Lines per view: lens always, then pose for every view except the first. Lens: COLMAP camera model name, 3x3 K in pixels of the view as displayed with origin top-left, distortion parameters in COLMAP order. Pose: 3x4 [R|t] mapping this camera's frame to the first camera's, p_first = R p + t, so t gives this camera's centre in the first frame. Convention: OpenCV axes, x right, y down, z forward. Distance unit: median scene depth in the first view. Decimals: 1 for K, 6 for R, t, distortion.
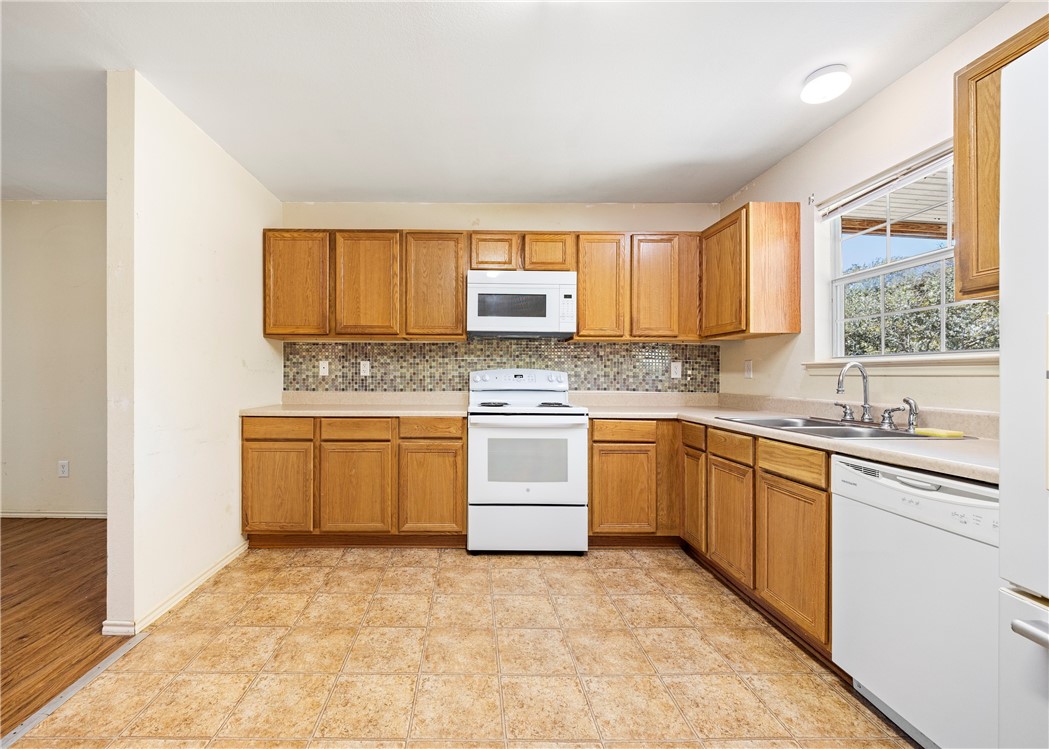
lens RADIAL K [[442.7, 0, 476.0], [0, 442.7, 376.2], [0, 0, 1]] dist [-0.003495, -0.003655]
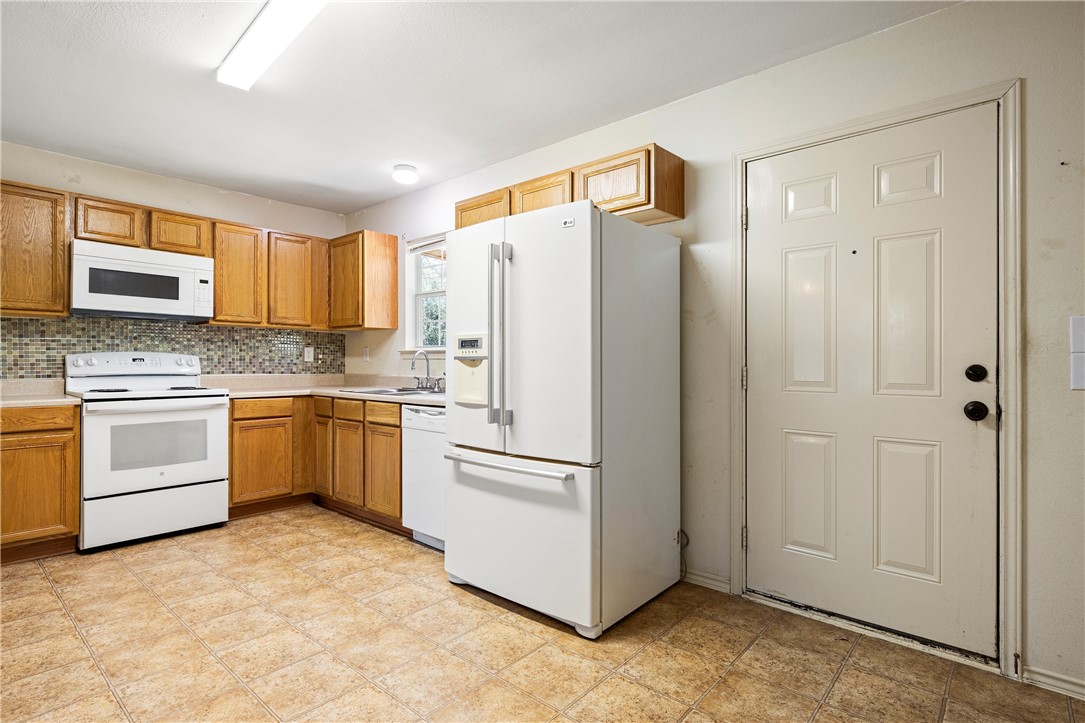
lens RADIAL K [[536.9, 0, 545.4], [0, 536.9, 355.4], [0, 0, 1]] dist [0.007089, 0.001546]
pose [[0.662711, 0.004850, 0.748860, -0.203362], [0.001648, 0.999967, -0.007936, 0.001261], [-0.748874, 0.006493, 0.662681, -0.420039]]
